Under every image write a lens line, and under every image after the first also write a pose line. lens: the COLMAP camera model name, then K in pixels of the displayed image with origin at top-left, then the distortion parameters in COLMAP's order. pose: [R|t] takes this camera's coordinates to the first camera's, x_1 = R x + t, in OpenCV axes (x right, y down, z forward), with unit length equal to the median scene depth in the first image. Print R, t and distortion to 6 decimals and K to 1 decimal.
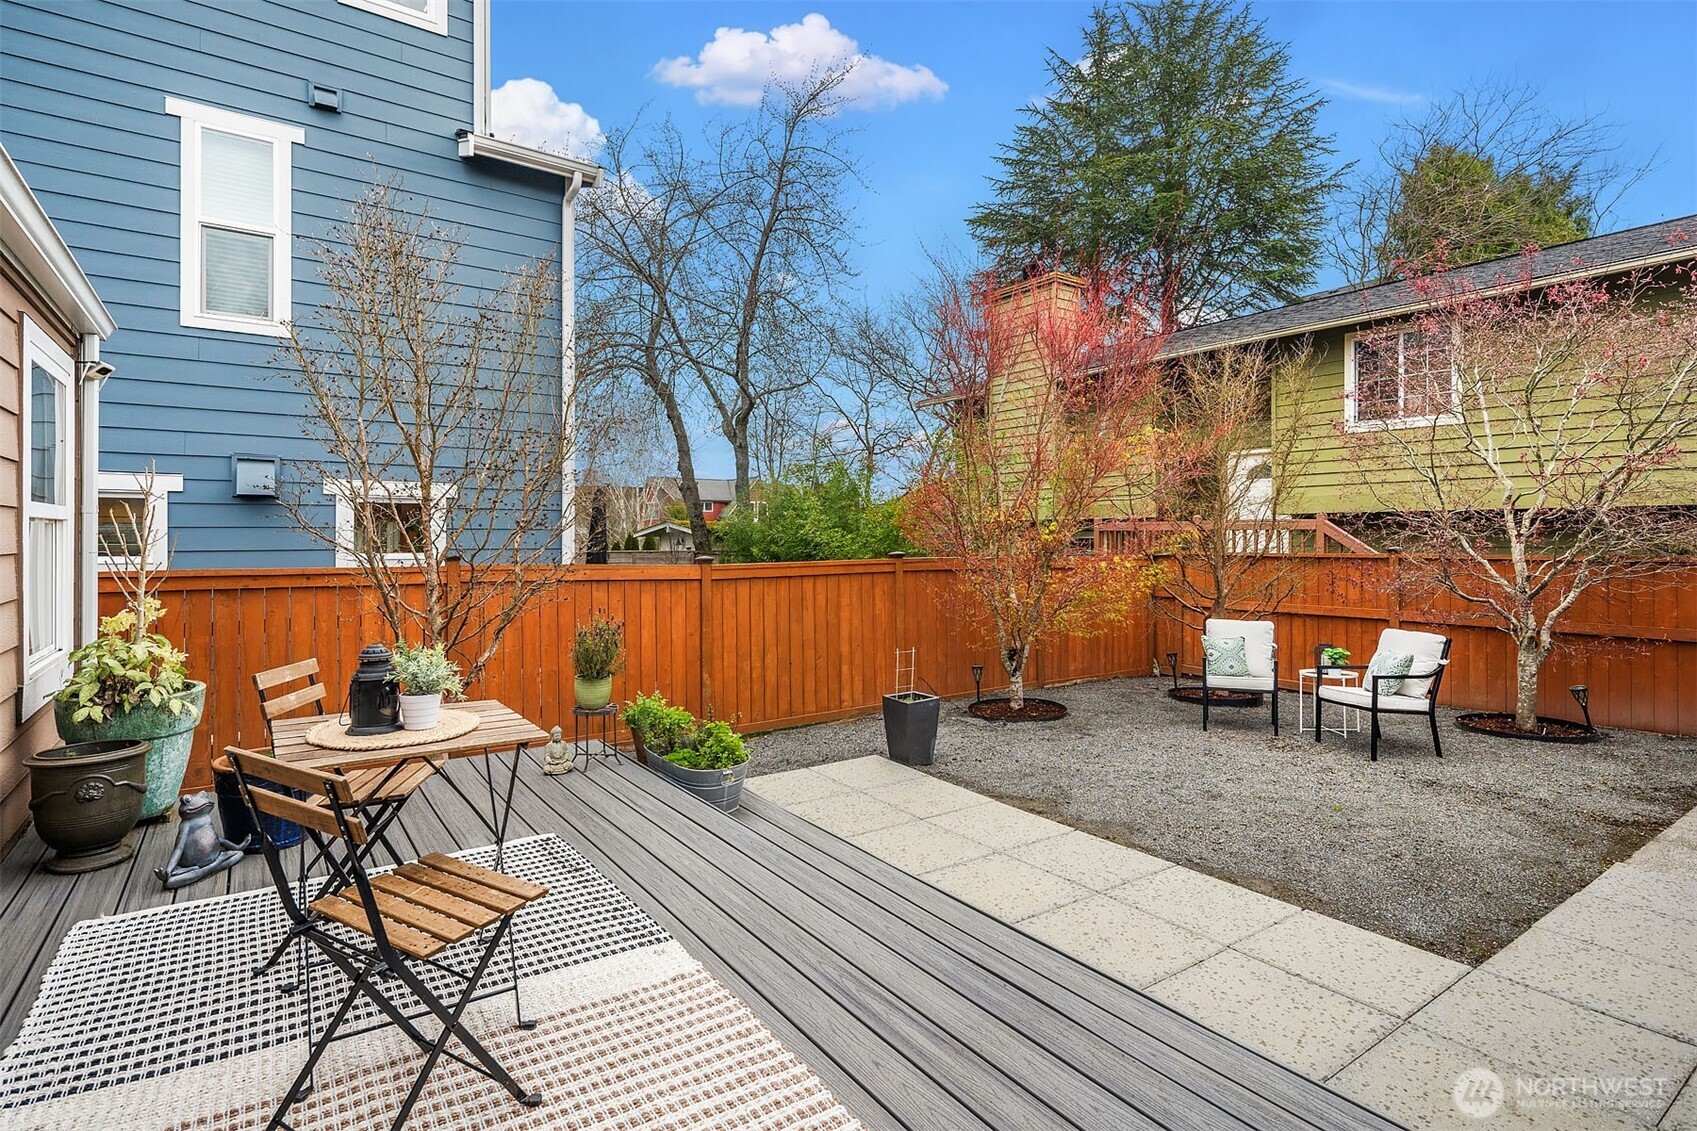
lens RADIAL K [[837.9, 0, 835.0], [0, 837.9, 538.3], [0, 0, 1]] dist [0.004389, -0.002299]
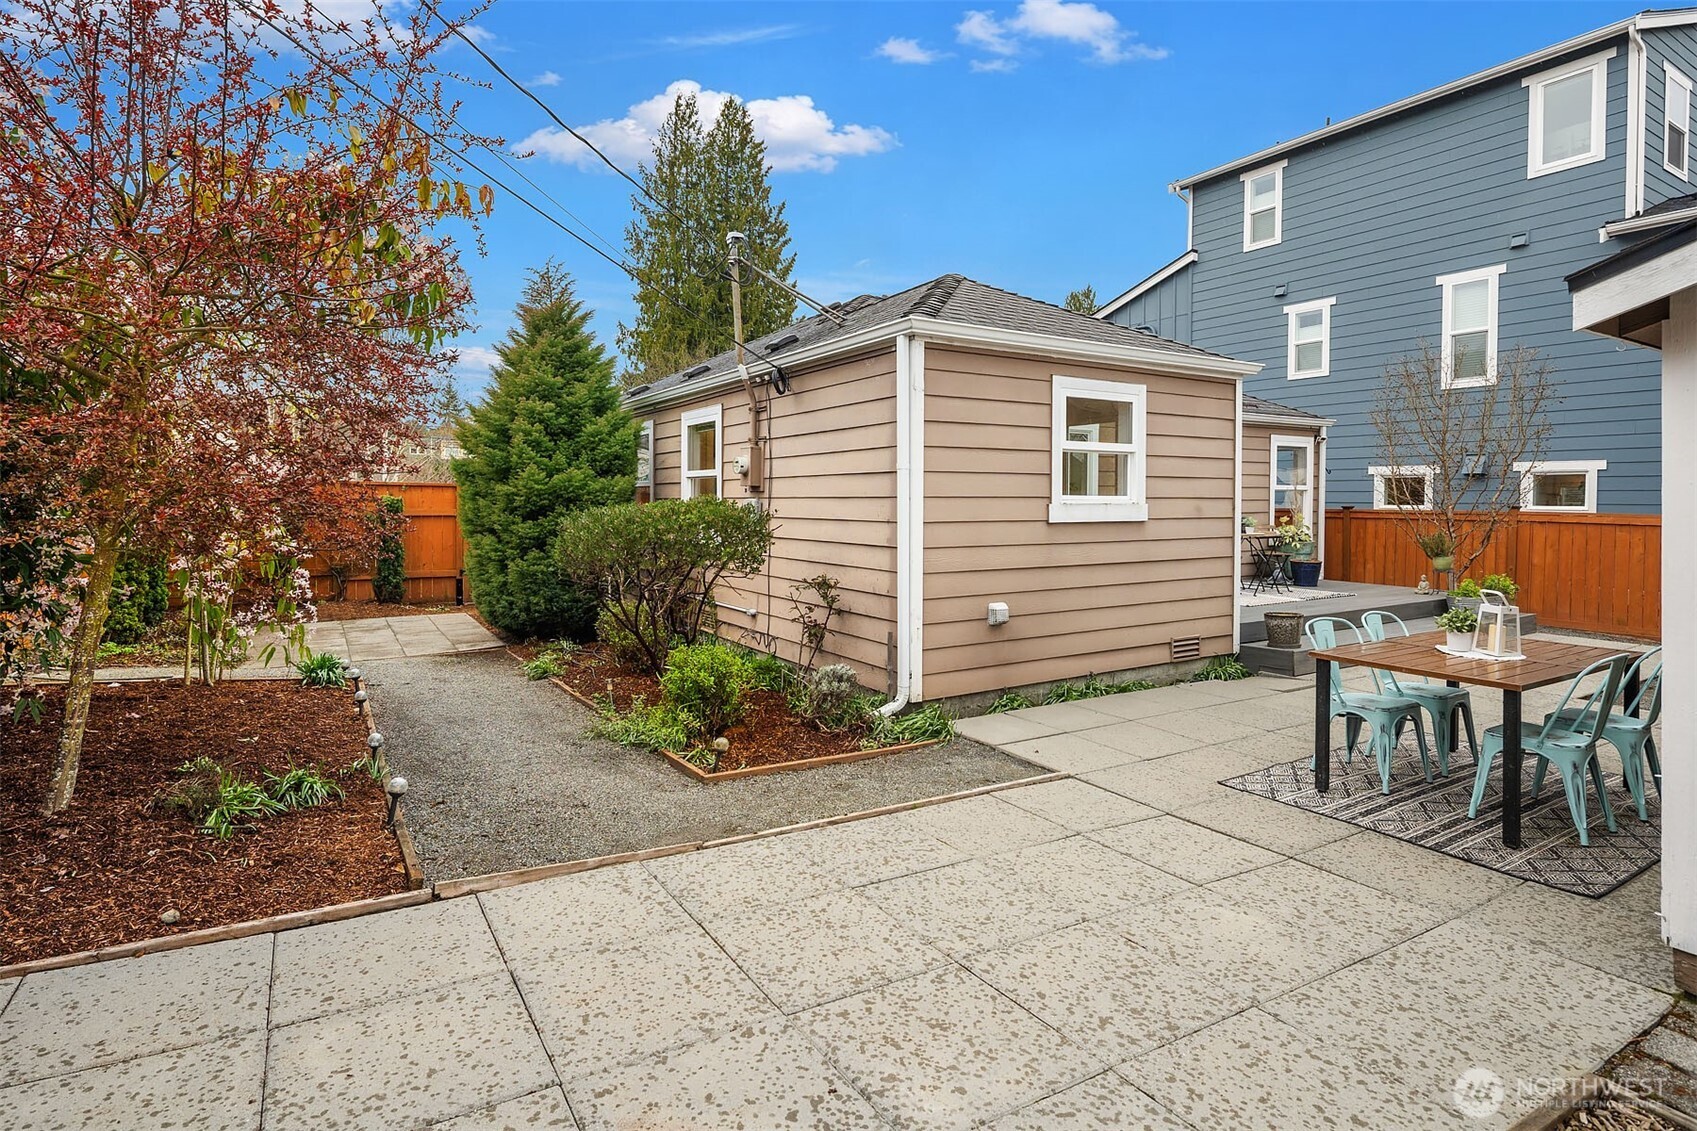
lens RADIAL K [[837.9, 0, 819.8], [0, 837.9, 516.8], [0, 0, 1]] dist [0.004389, -0.002299]
pose [[-0.070328, 0.023176, -0.997255, 0.962614], [-0.001158, 0.999727, 0.023315, 0.002417], [0.997523, 0.002794, -0.070282, -0.241264]]
